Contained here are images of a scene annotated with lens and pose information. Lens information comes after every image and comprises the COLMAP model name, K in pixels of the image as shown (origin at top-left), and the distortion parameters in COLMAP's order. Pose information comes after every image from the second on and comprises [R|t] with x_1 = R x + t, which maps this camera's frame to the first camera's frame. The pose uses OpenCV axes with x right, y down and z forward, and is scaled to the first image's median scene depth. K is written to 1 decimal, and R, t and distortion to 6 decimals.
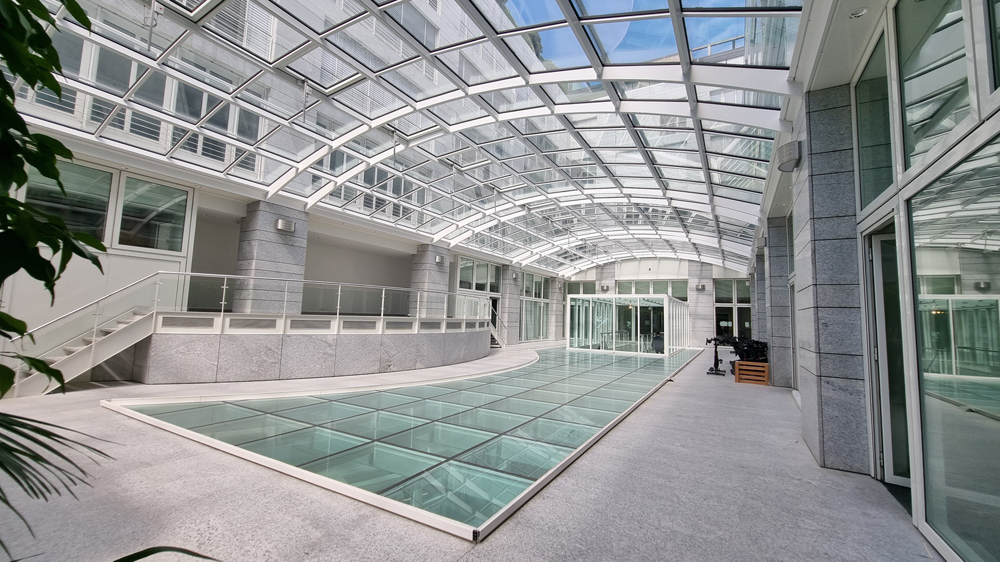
lens RADIAL K [[410.2, 0, 501.9], [0, 410.2, 276.6], [0, 0, 1]] dist [0.003901, 0.000032]
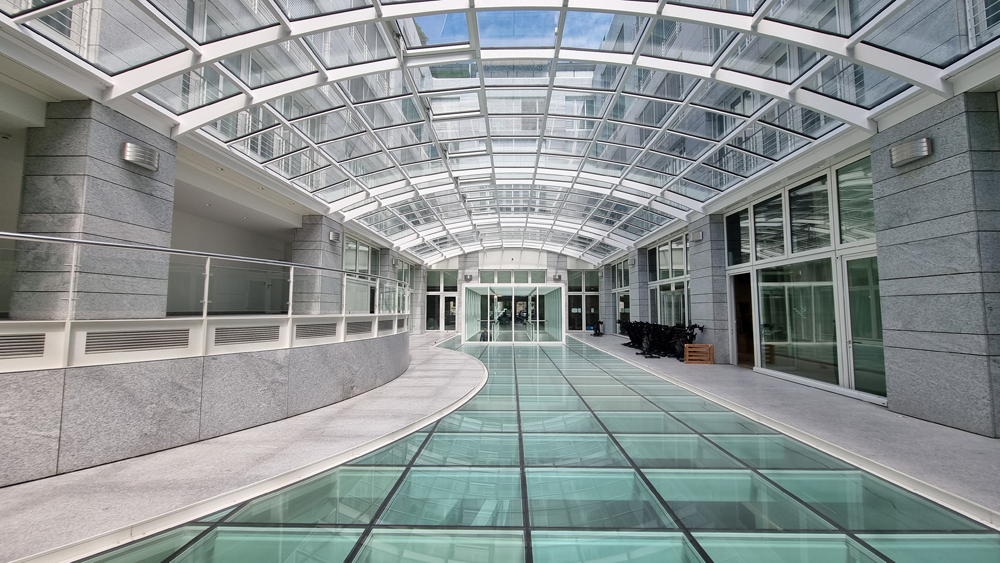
lens RADIAL K [[411.0, 0, 500.2], [0, 411.0, 274.5], [0, 0, 1]] dist [0.003266, -0.000381]
pose [[0.874918, 0.011054, 0.484146, -0.250000], [-0.020199, 0.999702, 0.013676, 0.010657], [-0.483851, -0.021745, 0.874880, 0.189589]]
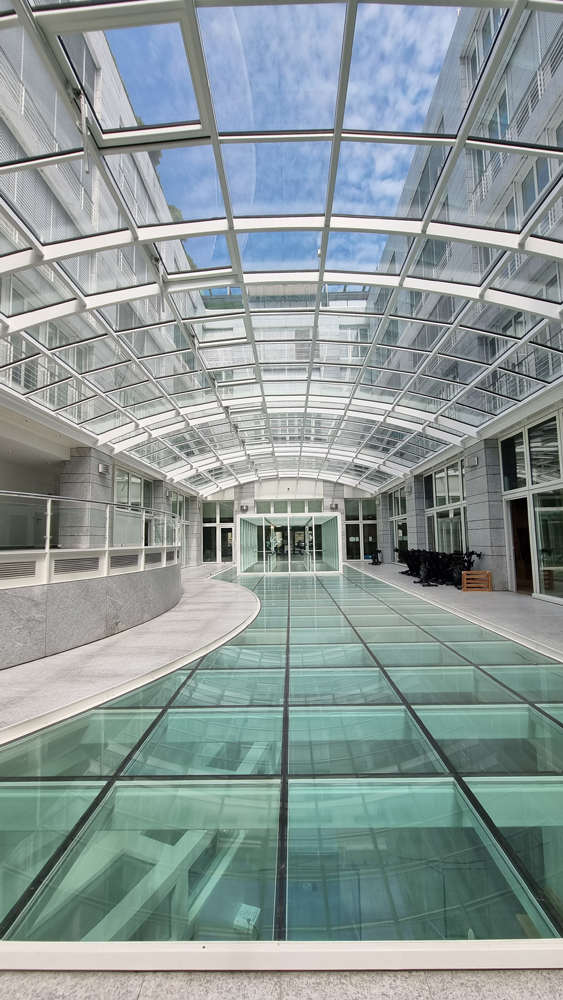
lens RADIAL K [[411.0, 0, 281.0], [0, 411.0, 499.5], [0, 0, 1]] dist [0.003266, -0.000381]
pose [[0.873458, 0.001114, 0.486898, -0.233314], [-0.001583, 0.999999, 0.000552, 0.012250], [-0.486897, -0.001253, 0.873459, 0.194958]]
